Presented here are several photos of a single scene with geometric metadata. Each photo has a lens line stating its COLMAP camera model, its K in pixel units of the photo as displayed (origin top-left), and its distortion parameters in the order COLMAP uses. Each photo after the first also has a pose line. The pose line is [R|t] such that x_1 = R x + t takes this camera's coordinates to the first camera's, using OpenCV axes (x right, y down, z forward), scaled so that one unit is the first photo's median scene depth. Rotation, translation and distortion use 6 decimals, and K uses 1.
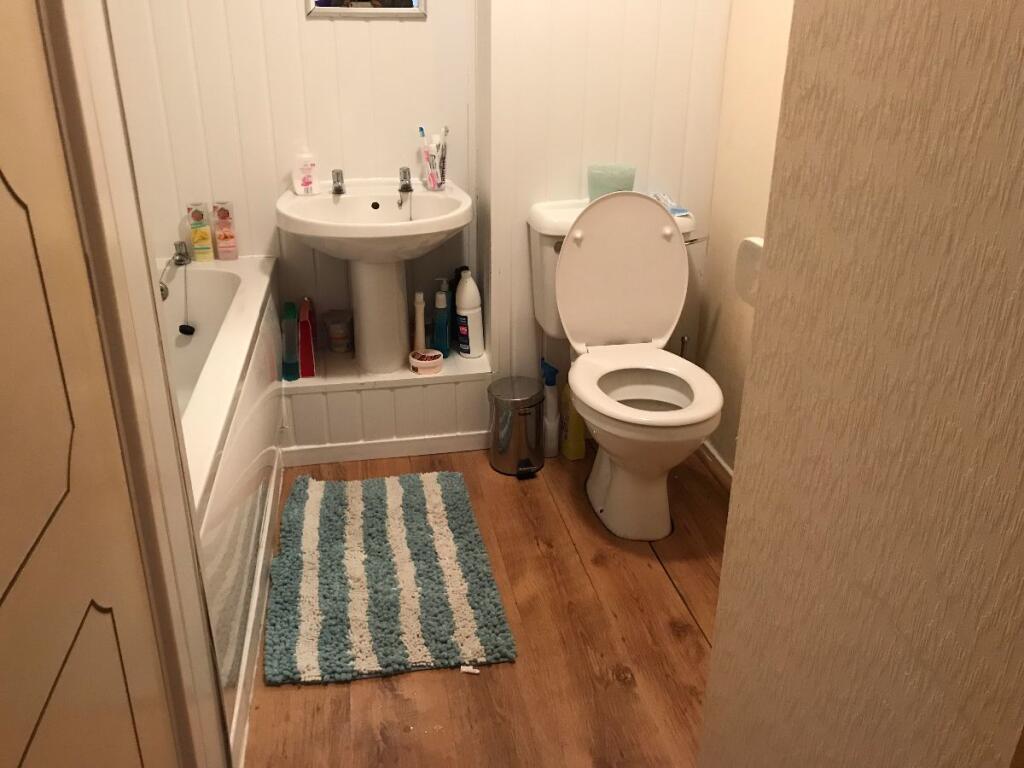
lens RADIAL K [[825.9, 0, 473.9], [0, 825.9, 381.4], [0, 0, 1]] dist [0.197939, -0.577808]
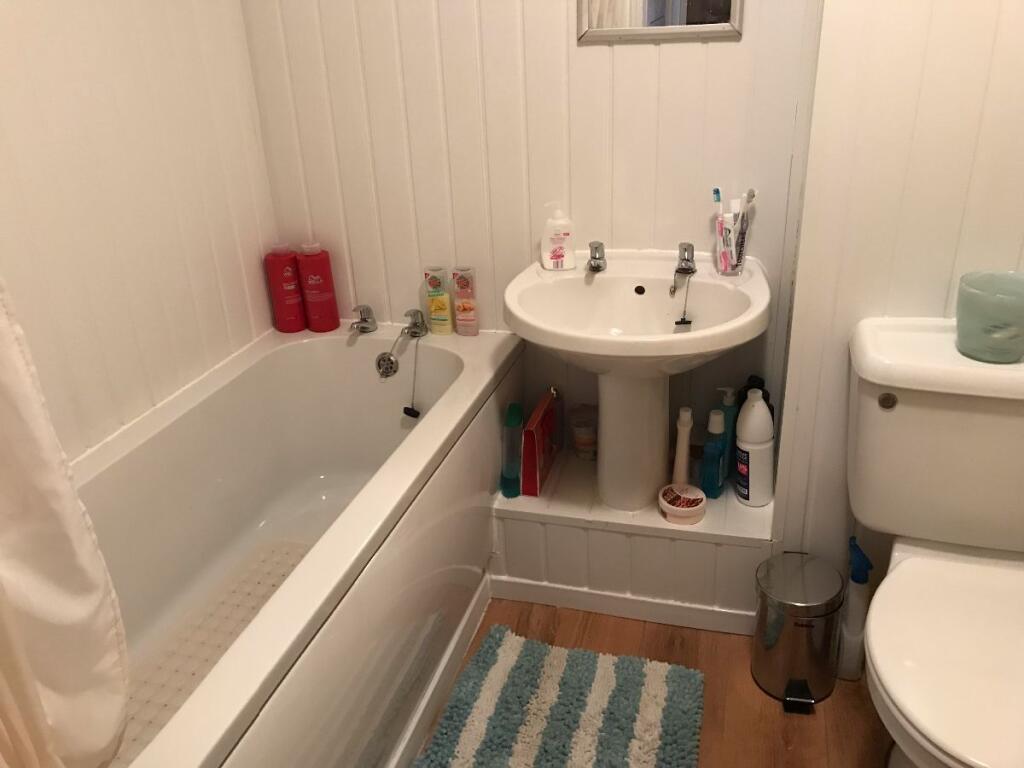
lens RADIAL K [[823.6, 0, 507.6], [0, 823.6, 370.9], [0, 0, 1]] dist [0.033490, -0.047032]
pose [[0.902033, 0.137413, -0.409211, 0.086834], [-0.121083, 0.990466, 0.065692, -0.172621], [0.414336, -0.009708, 0.910072, 0.275944]]
